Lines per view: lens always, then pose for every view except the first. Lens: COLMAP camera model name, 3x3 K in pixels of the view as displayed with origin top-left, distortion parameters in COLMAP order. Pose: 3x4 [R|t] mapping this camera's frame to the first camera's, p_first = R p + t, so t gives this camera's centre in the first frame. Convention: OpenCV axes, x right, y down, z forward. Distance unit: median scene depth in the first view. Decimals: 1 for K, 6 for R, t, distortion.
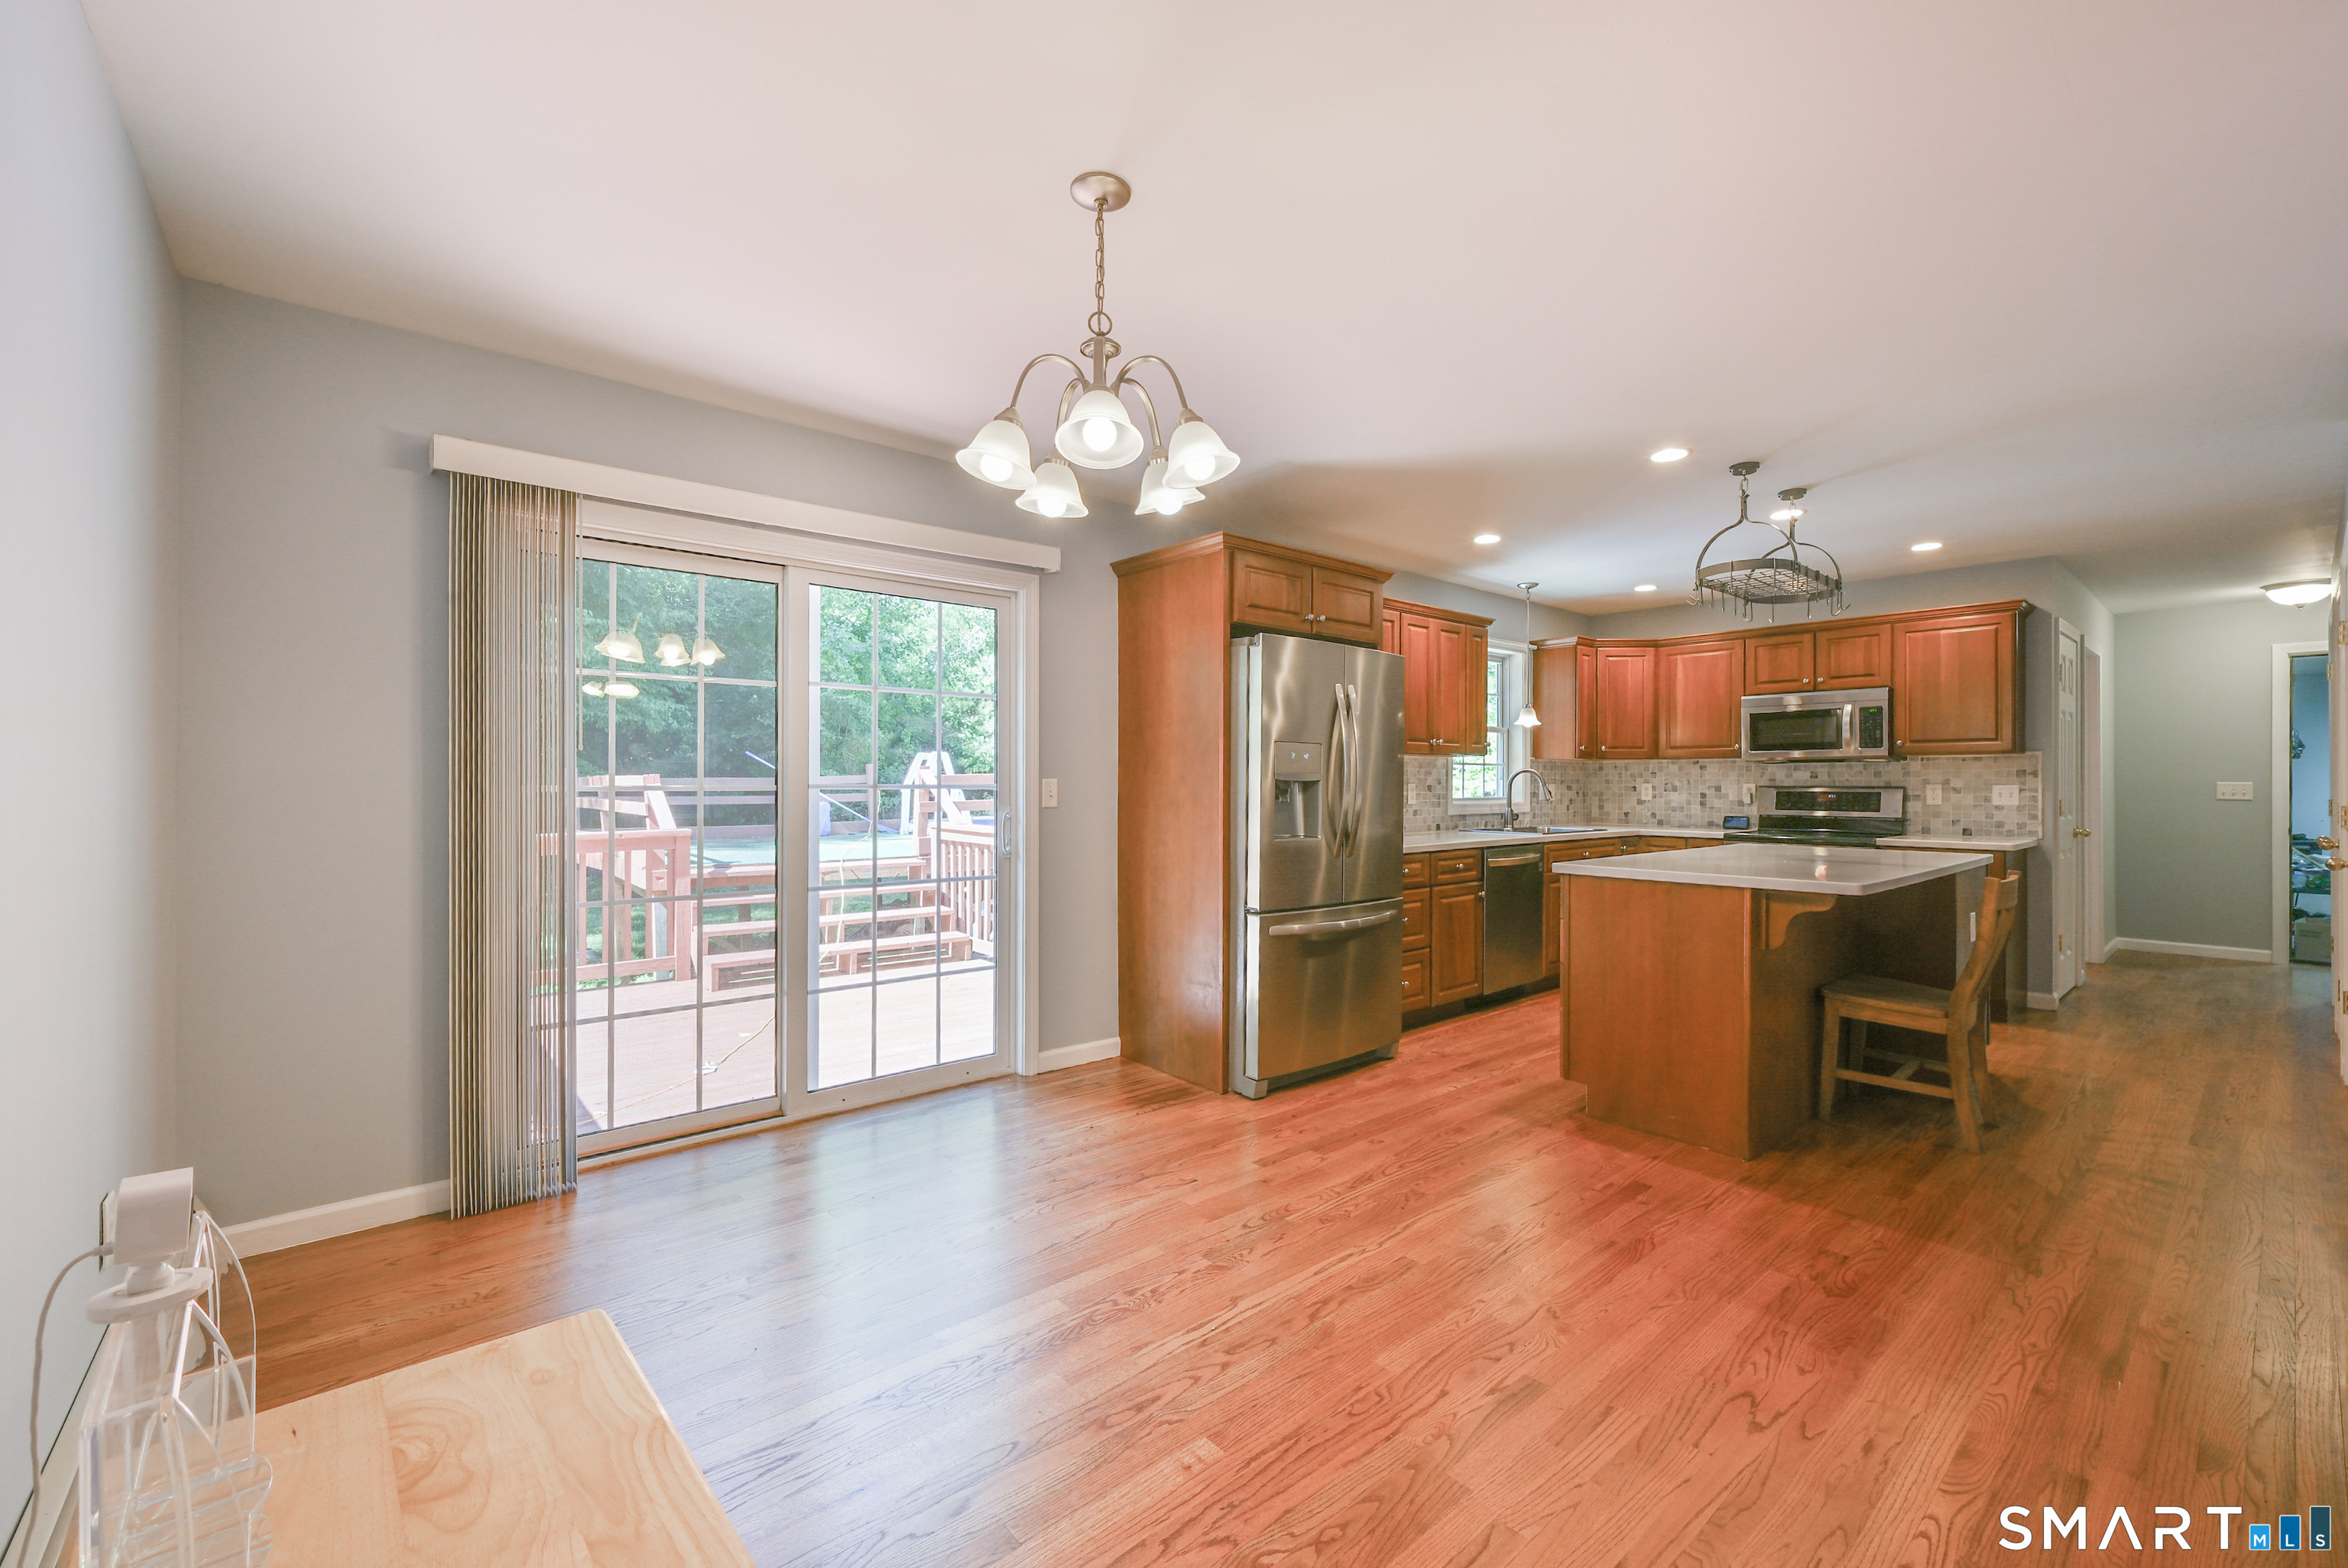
lens RADIAL K [[961.9, 0, 1190.9], [0, 961.9, 780.7], [0, 0, 1]] dist [0.002320, -0.000741]
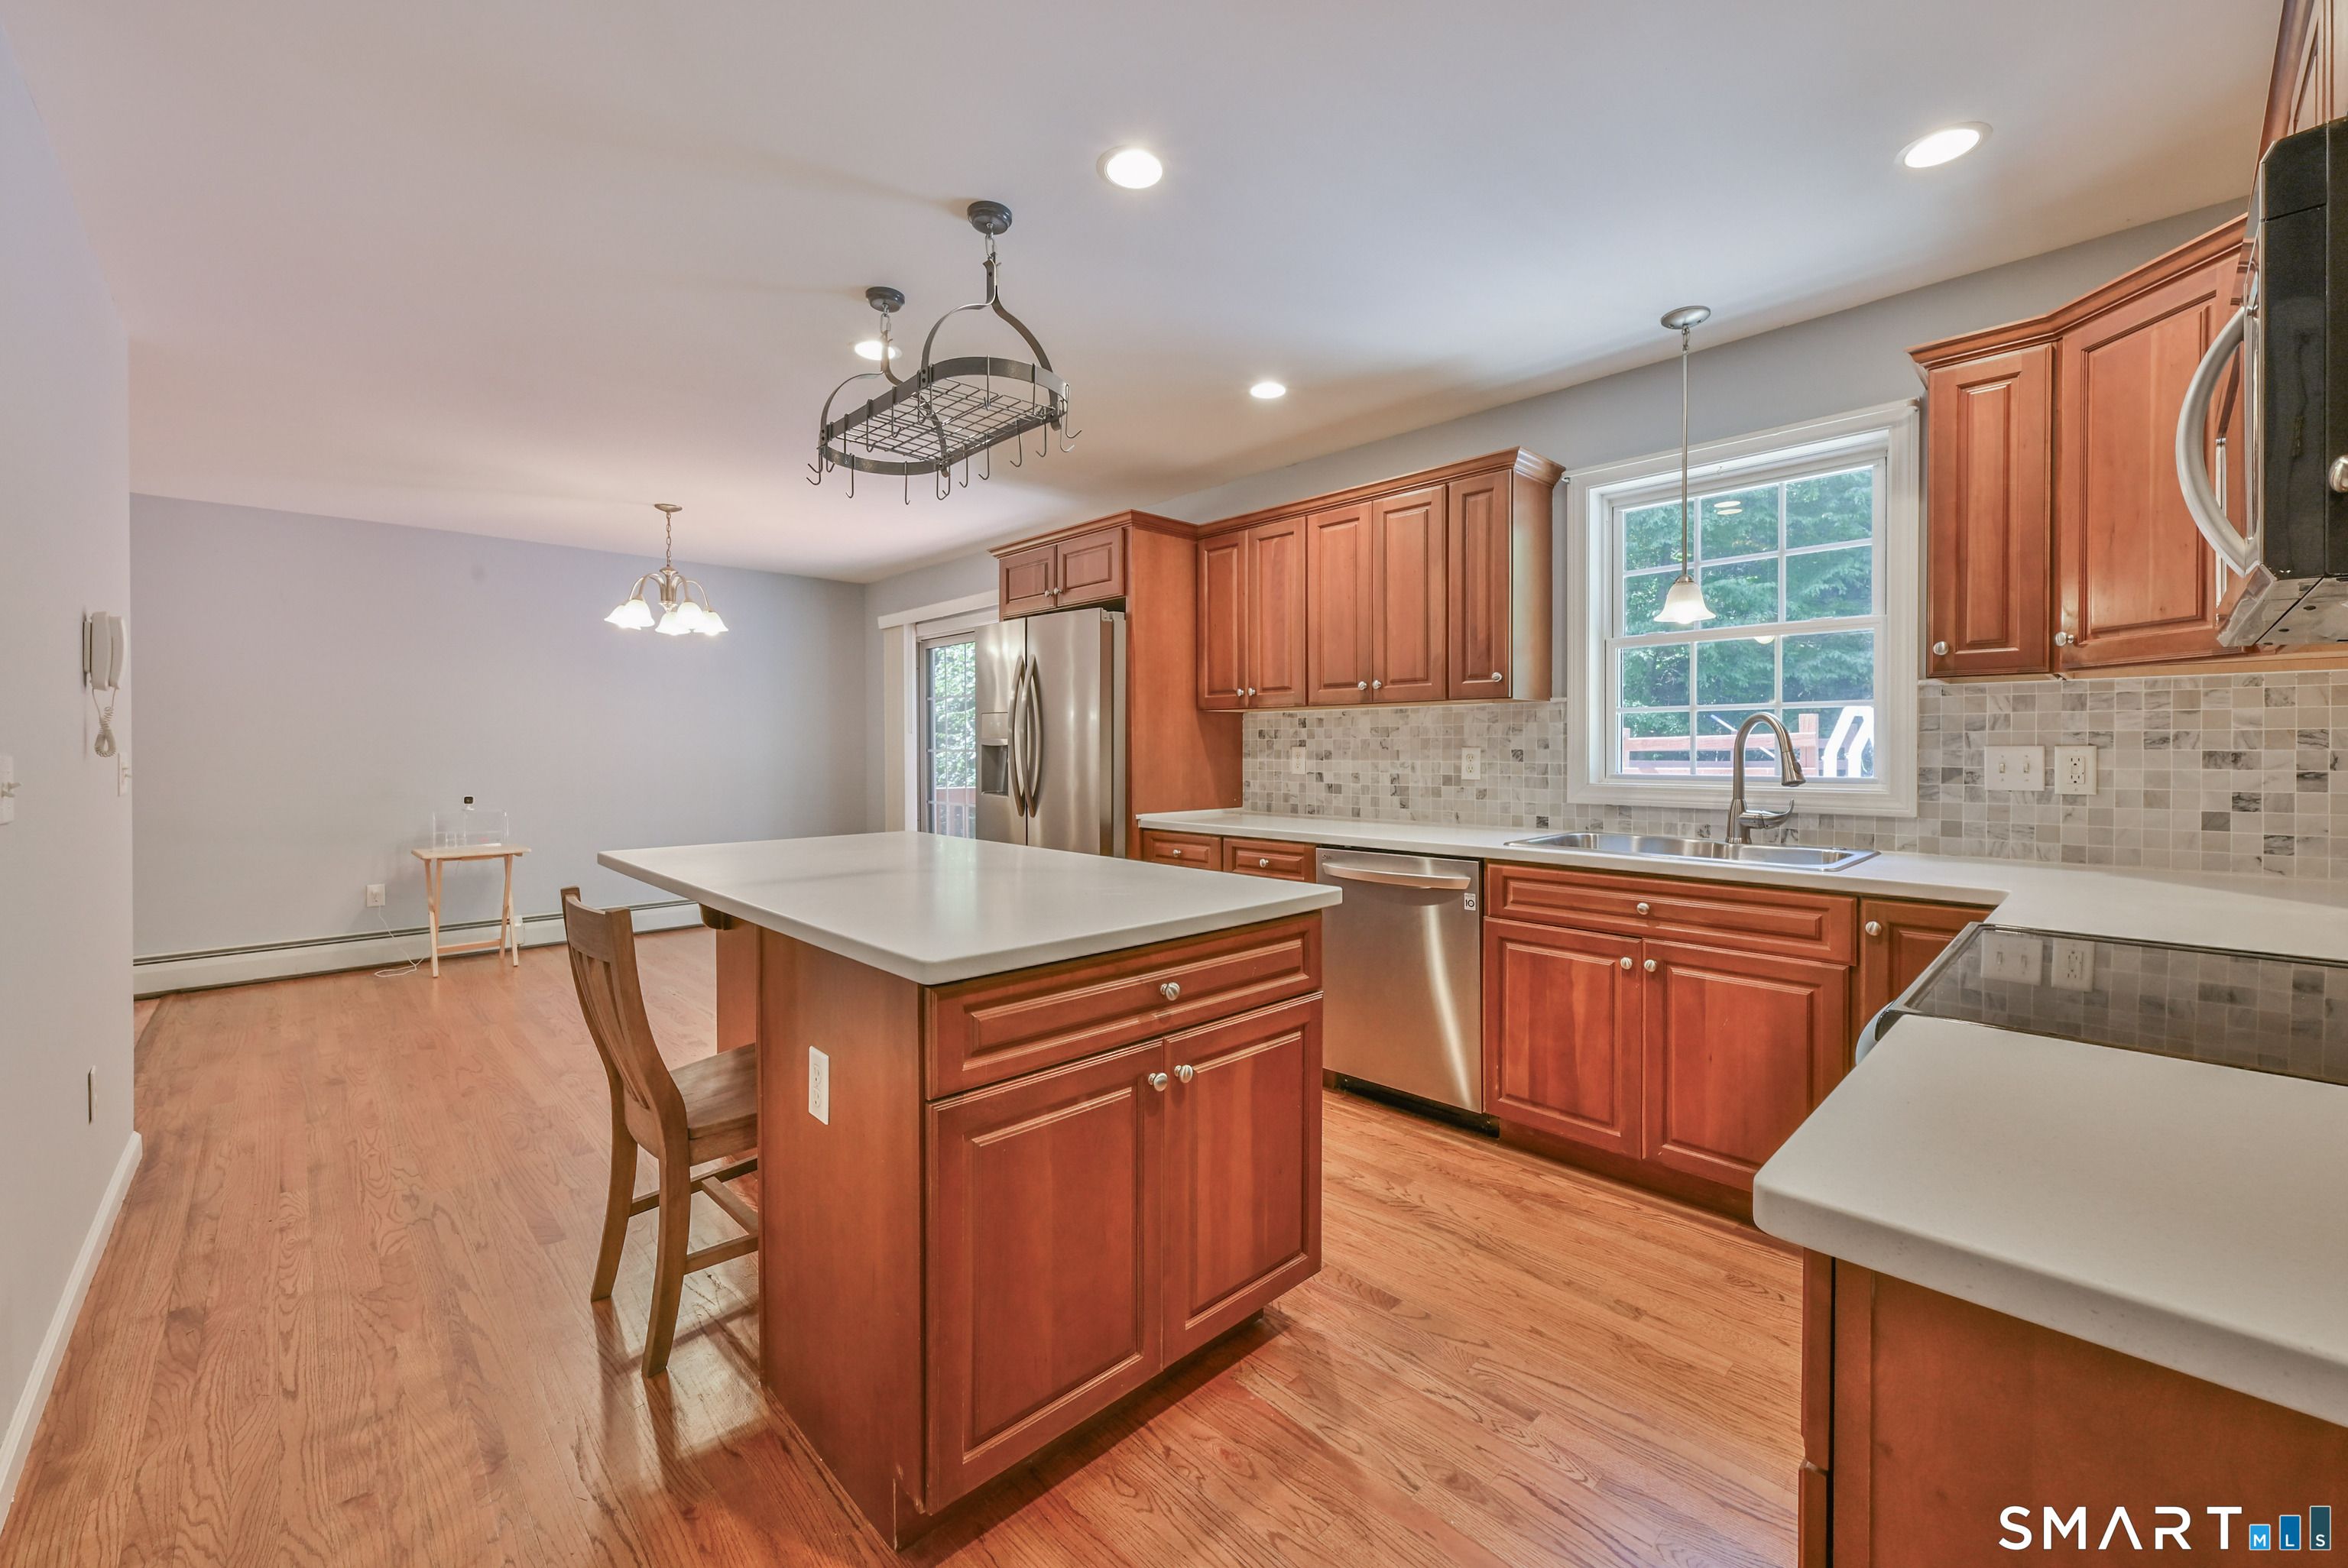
lens RADIAL K [[940.1, 0, 1173.6], [0, 940.1, 765.7], [0, 0, 1]] dist [0.000372, -0.000030]
pose [[0.041782, 0.018632, -0.998953, 0.877898], [0.004404, 0.999813, 0.018832, 0.002708], [0.999117, -0.005186, 0.041692, 0.812314]]
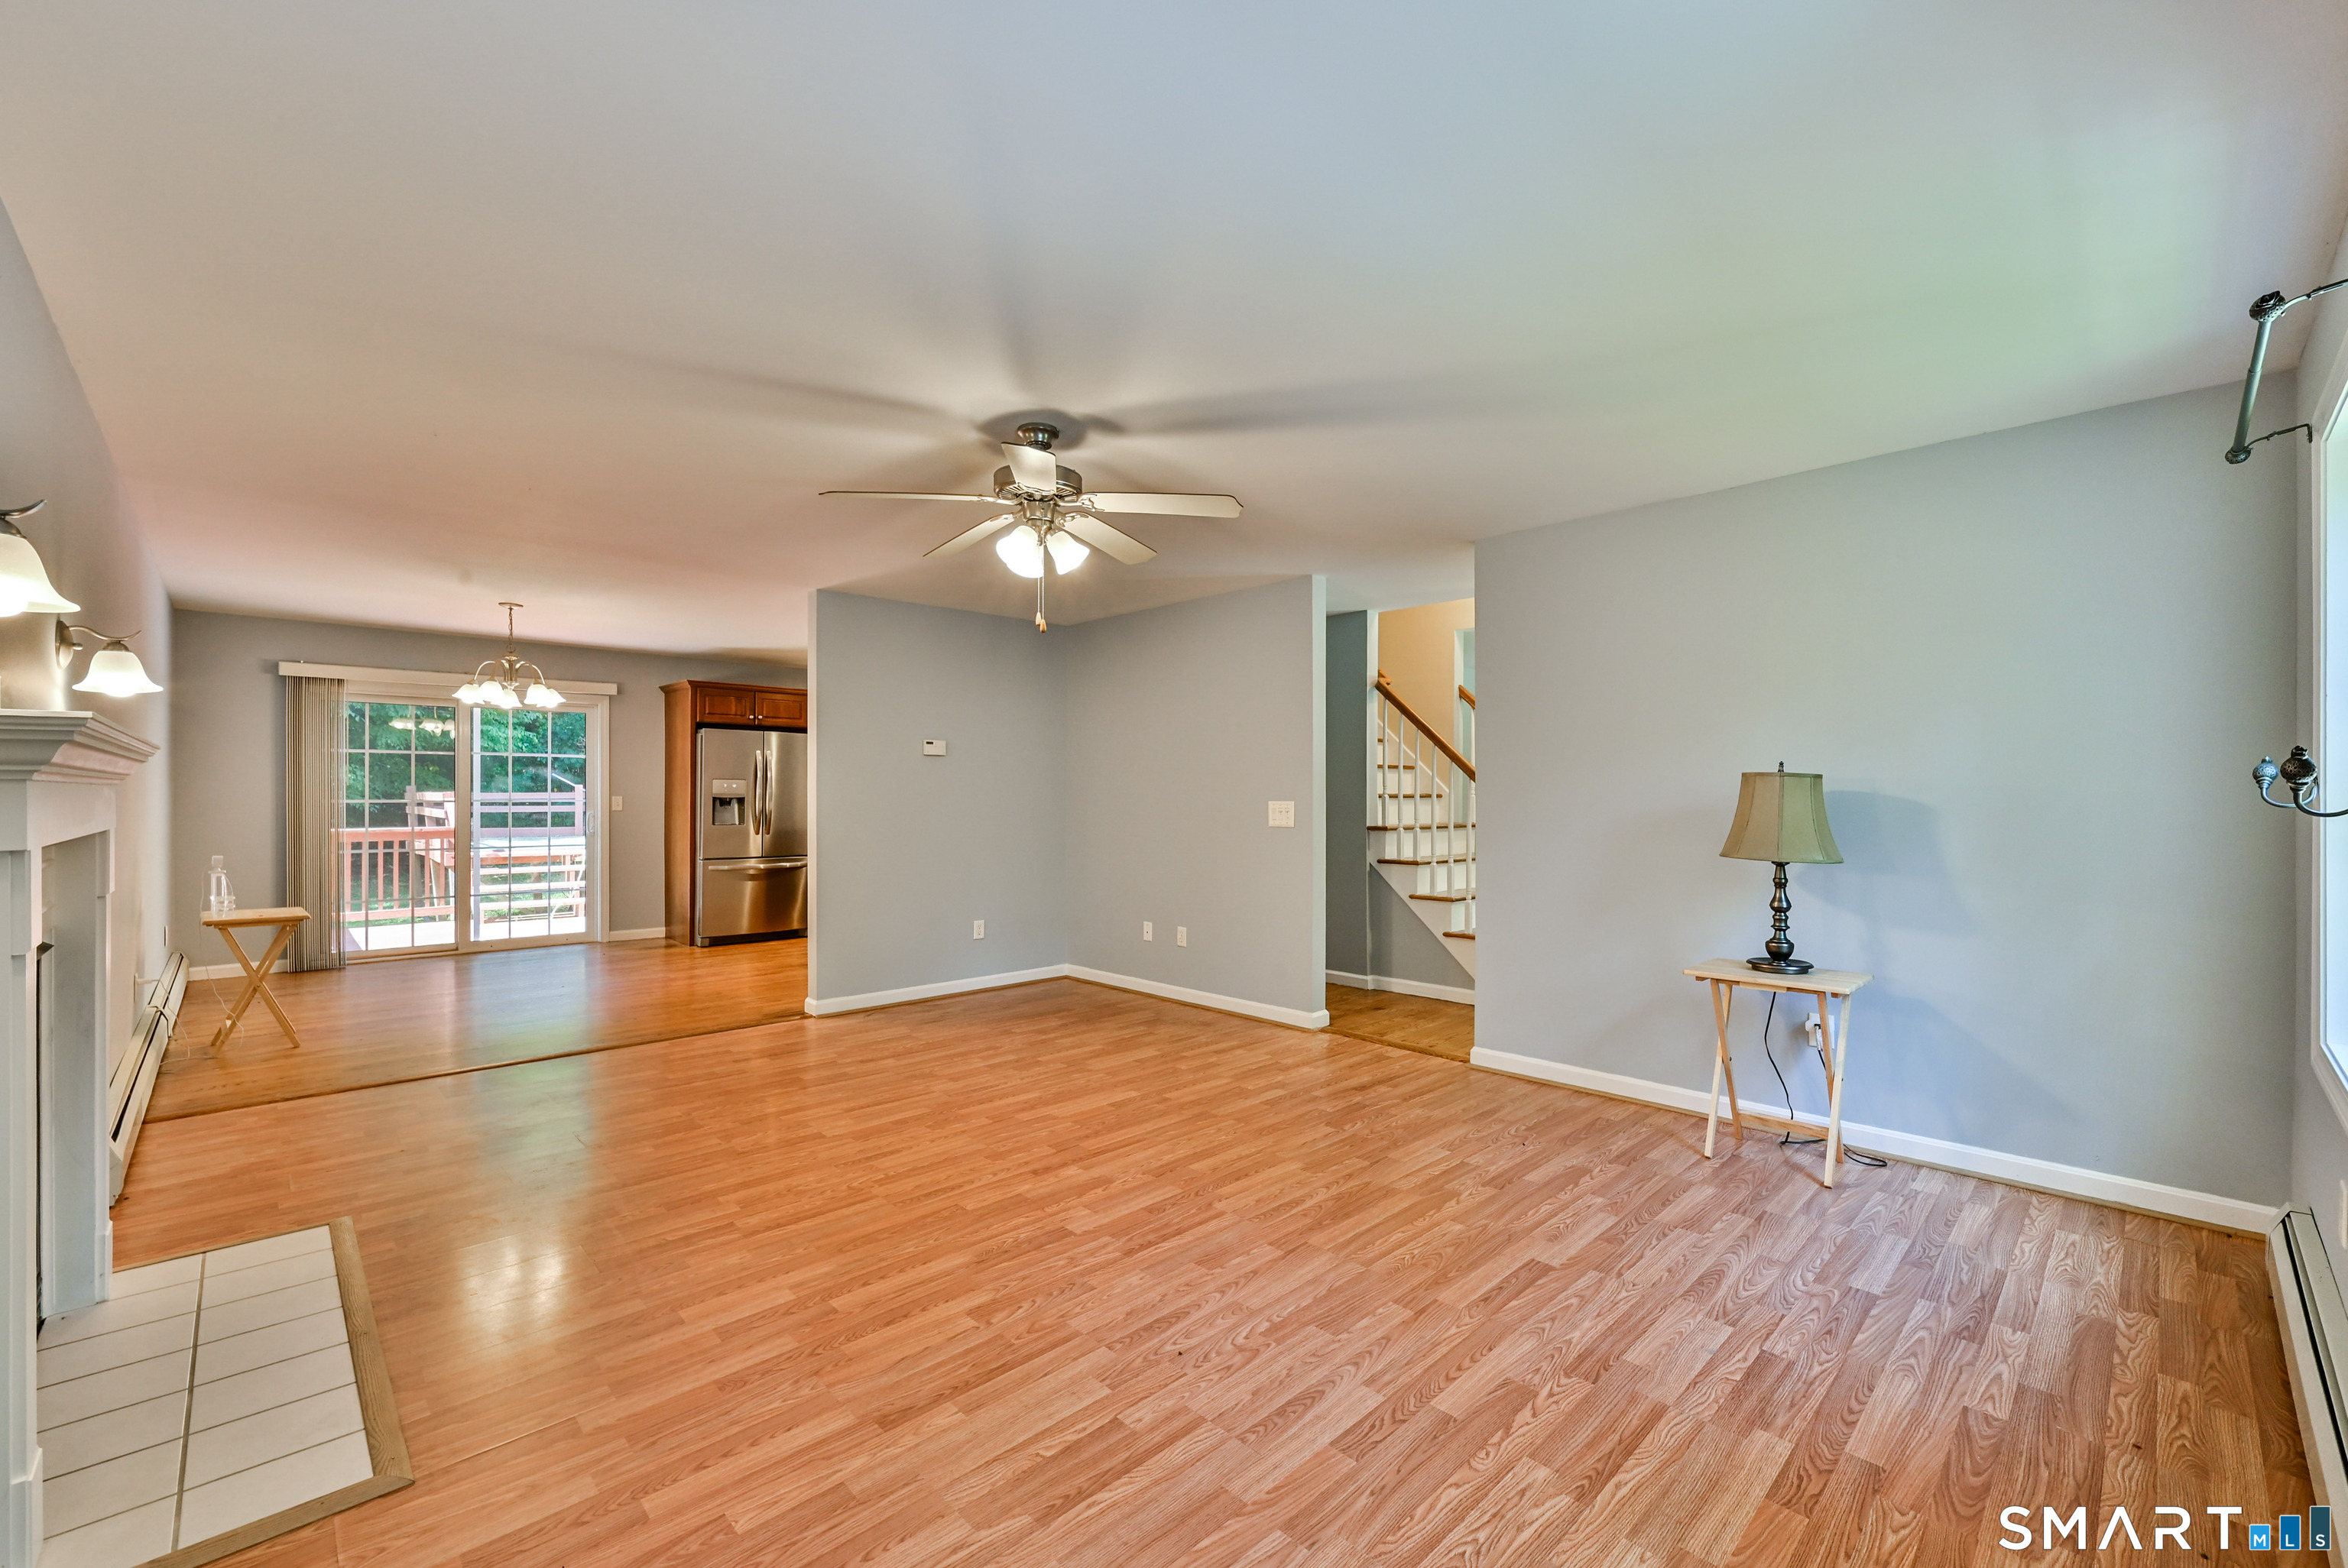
lens RADIAL K [[872.0, 0, 1174.1], [0, 872.0, 790.6], [0, 0, 1]] dist [-0.000937, -0.000058]
pose [[0.995554, 0.002696, 0.094154, 0.631247], [-0.002281, 0.999987, -0.004517, -0.007145], [-0.094165, 0.004282, 0.995547, -0.705576]]
